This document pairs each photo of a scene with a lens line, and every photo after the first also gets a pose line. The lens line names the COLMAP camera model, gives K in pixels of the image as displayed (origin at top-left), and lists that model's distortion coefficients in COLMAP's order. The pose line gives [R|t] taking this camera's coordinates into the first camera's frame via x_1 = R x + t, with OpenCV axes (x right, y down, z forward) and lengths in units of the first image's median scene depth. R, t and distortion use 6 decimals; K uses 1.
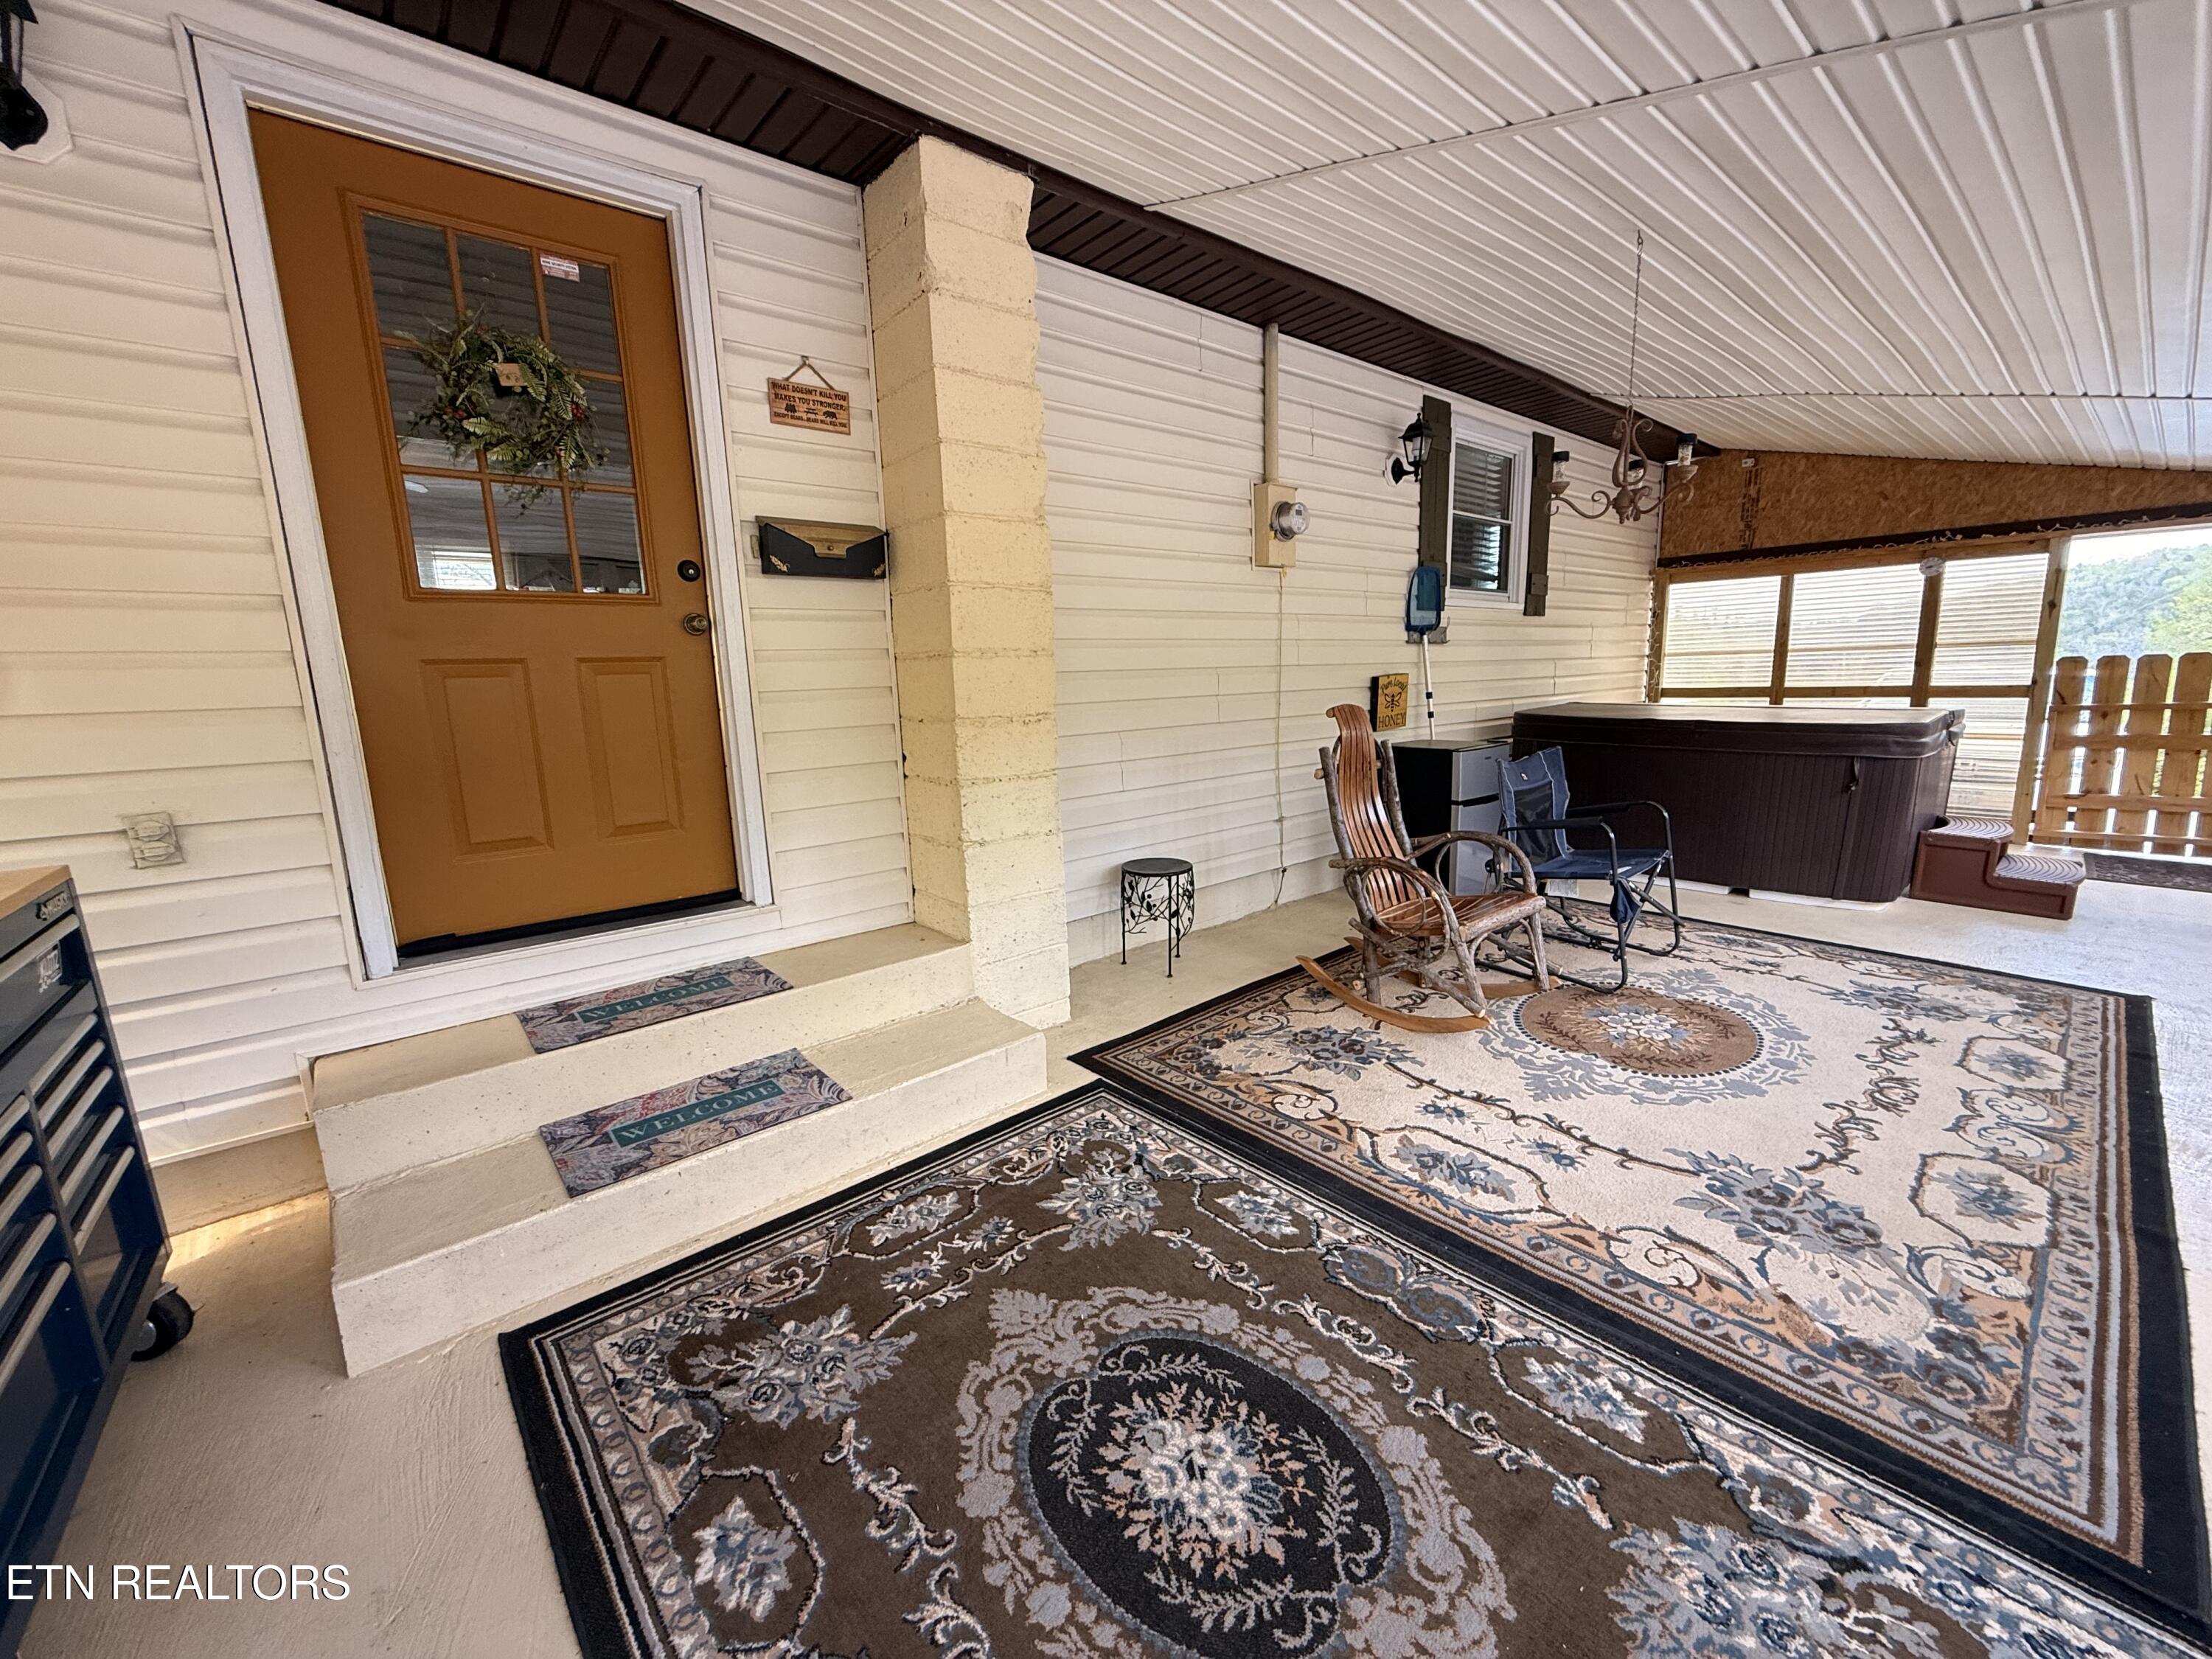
lens RADIAL K [[882.4, 0, 1102.5], [0, 882.4, 829.1], [0, 0, 1]] dist [0.000155, 0.000346]
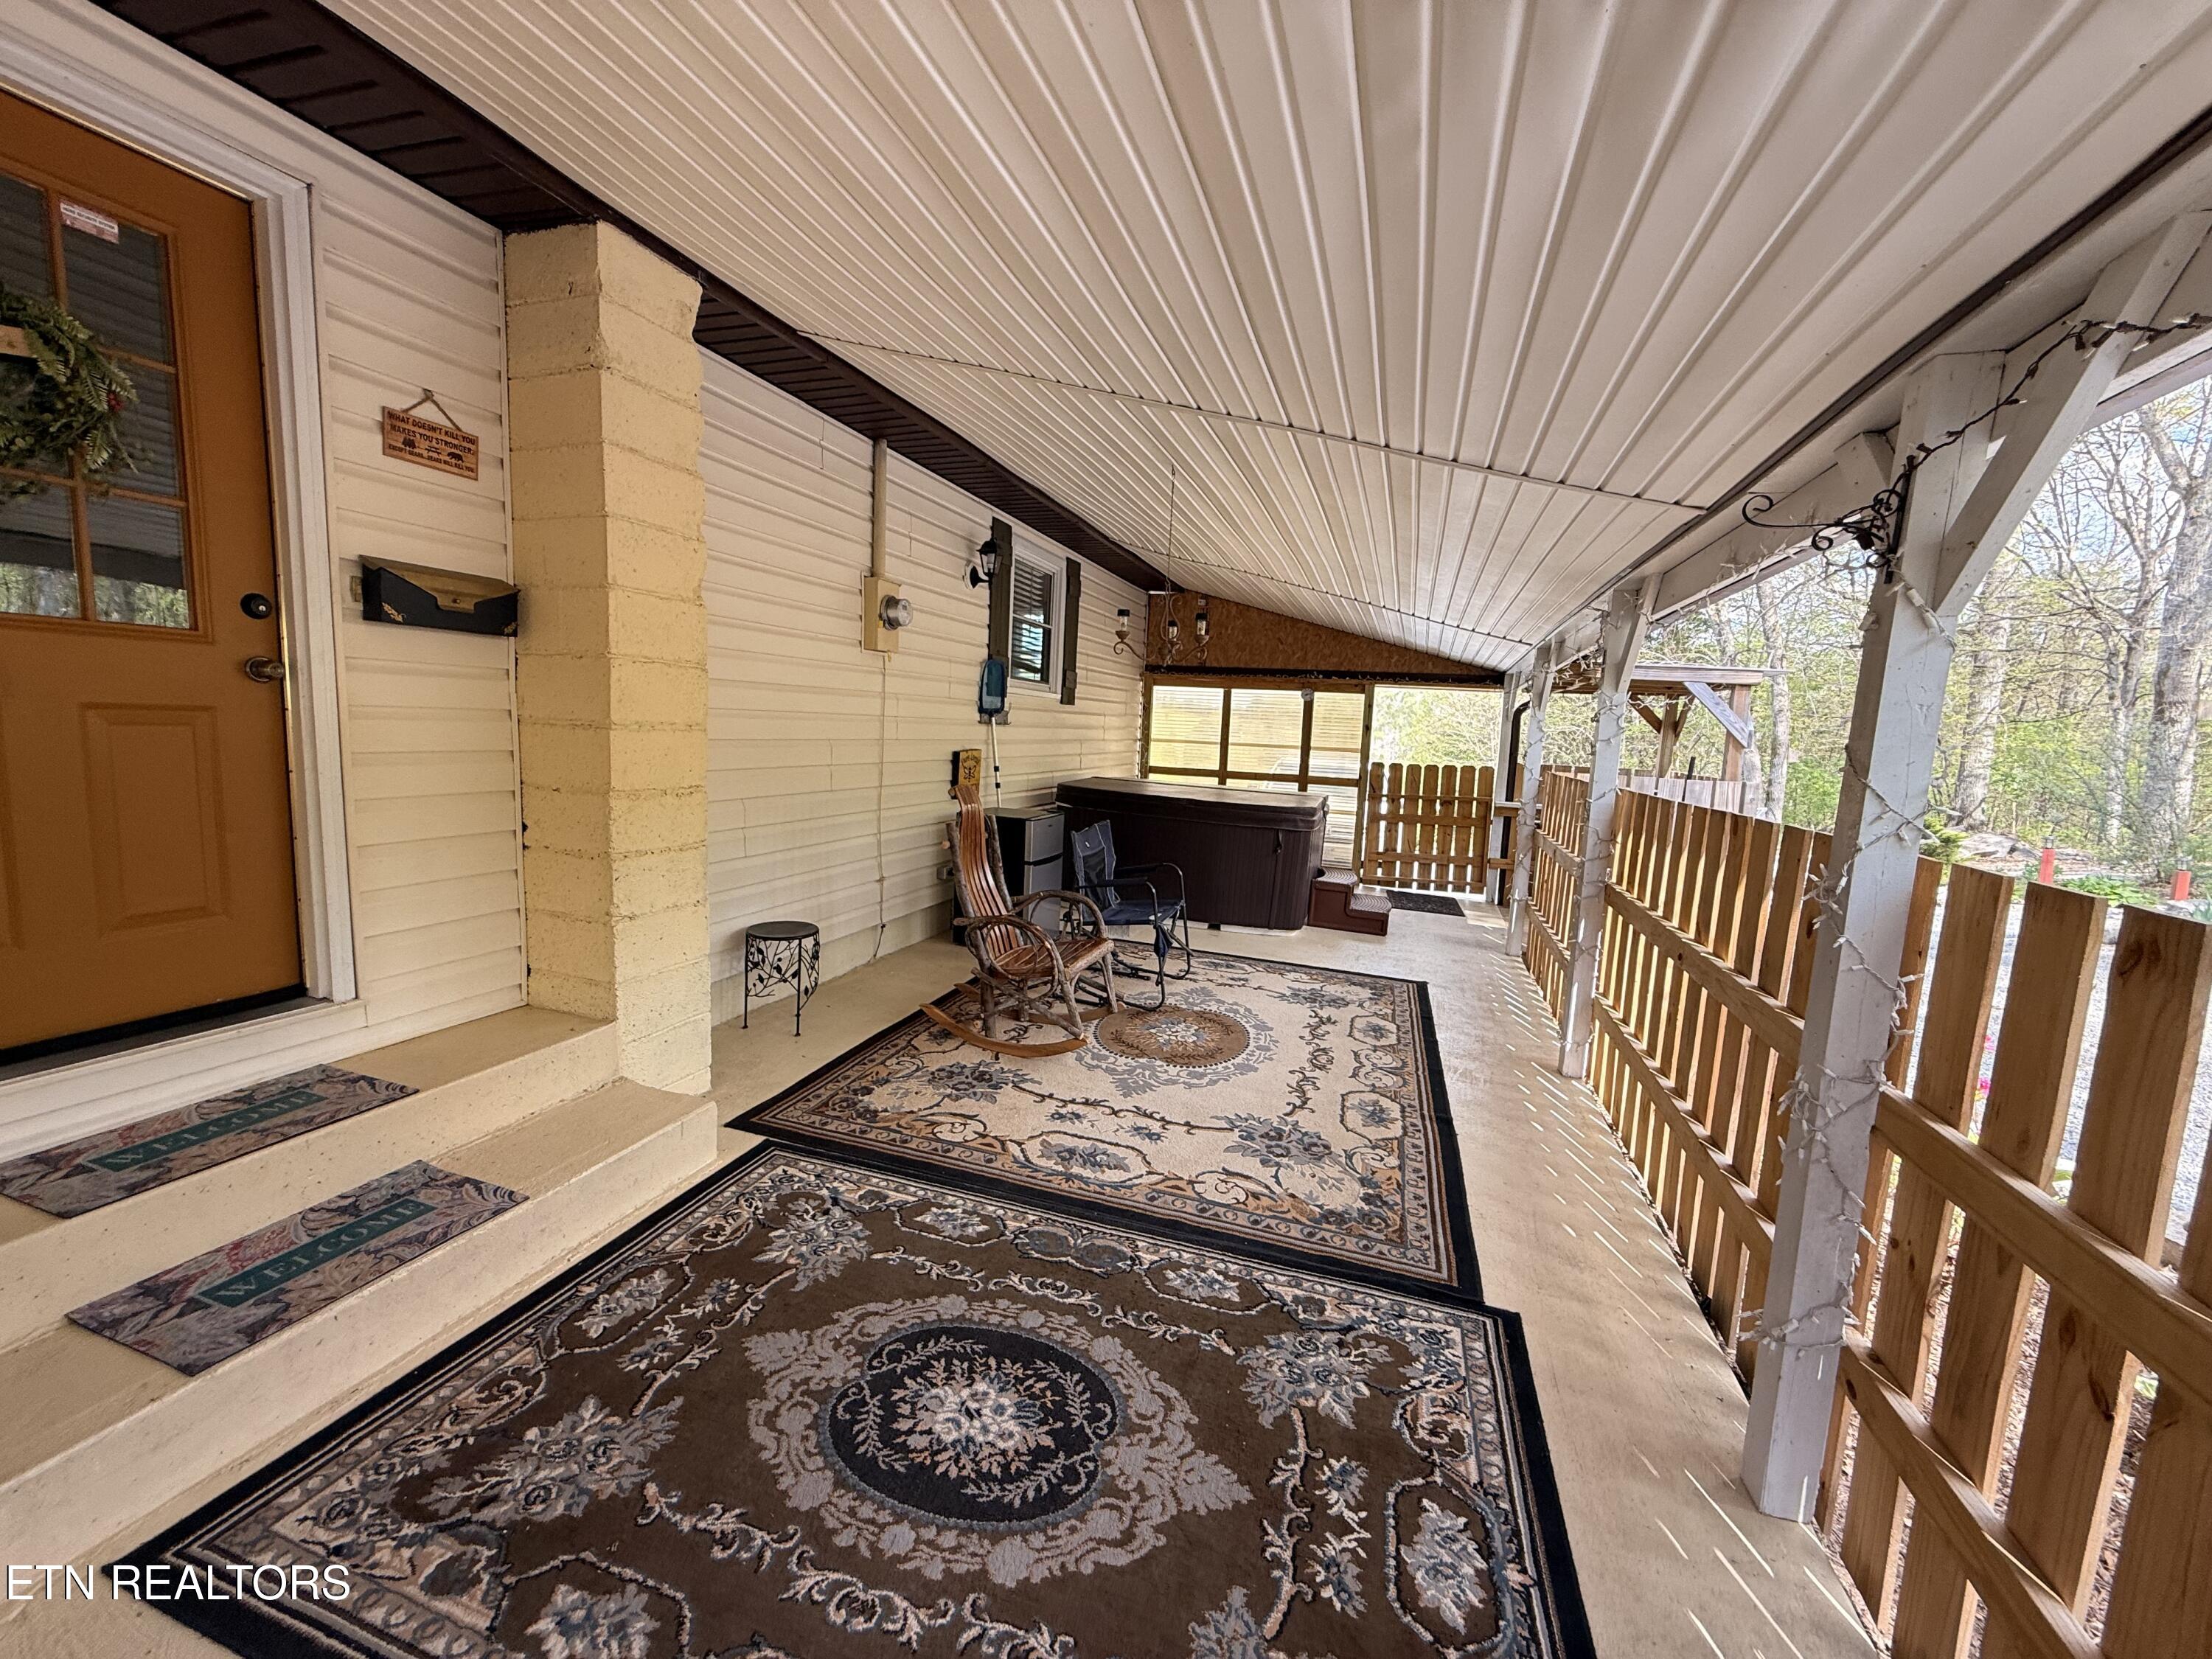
lens RADIAL K [[882.4, 0, 1106.2], [0, 882.4, 827.7], [0, 0, 1]] dist [0.000155, 0.000346]
pose [[0.854545, 0.012464, 0.519227, -0.212819], [0.014693, 0.998732, -0.048155, -0.030747], [-0.519169, 0.048780, 0.853278, -0.124364]]
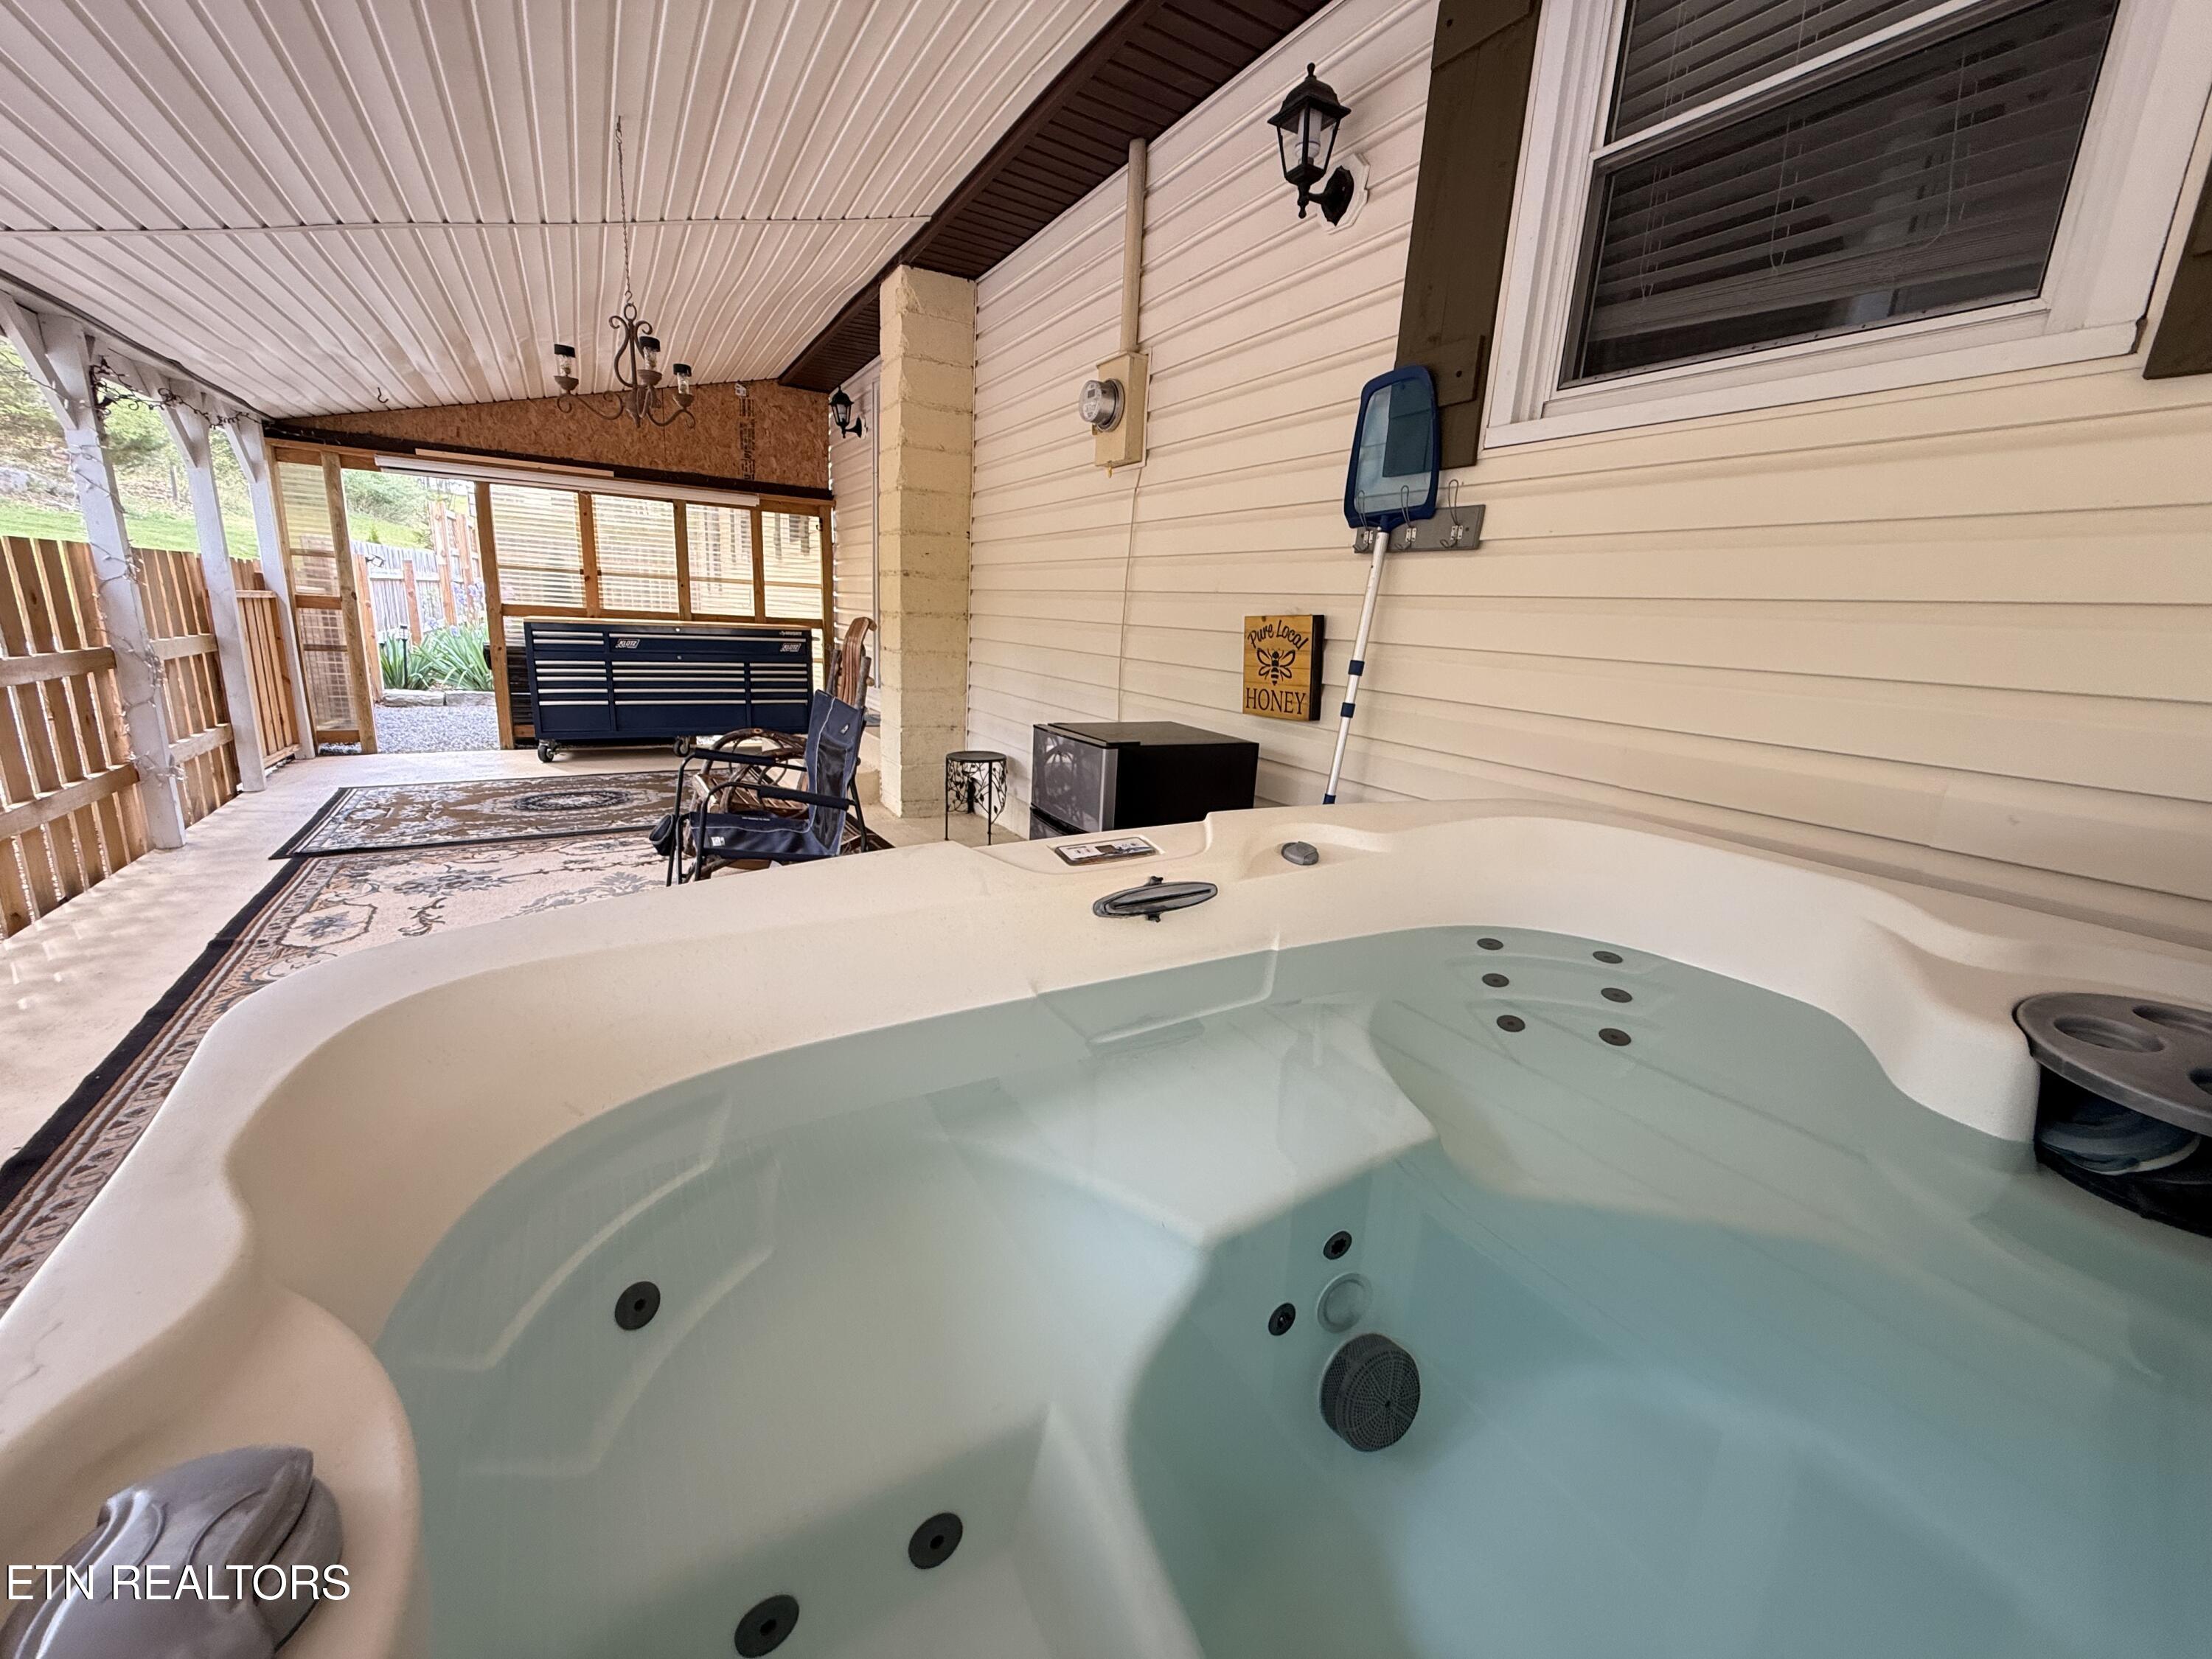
lens RADIAL K [[882.4, 0, 1102.5], [0, 882.4, 822.0], [0, 0, 1]] dist [0.000155, 0.000346]
pose [[-0.181878, 0.248298, -0.951456, 1.647553], [-0.213305, 0.934592, 0.284672, -0.346193], [0.959907, 0.254726, -0.117019, 1.838514]]
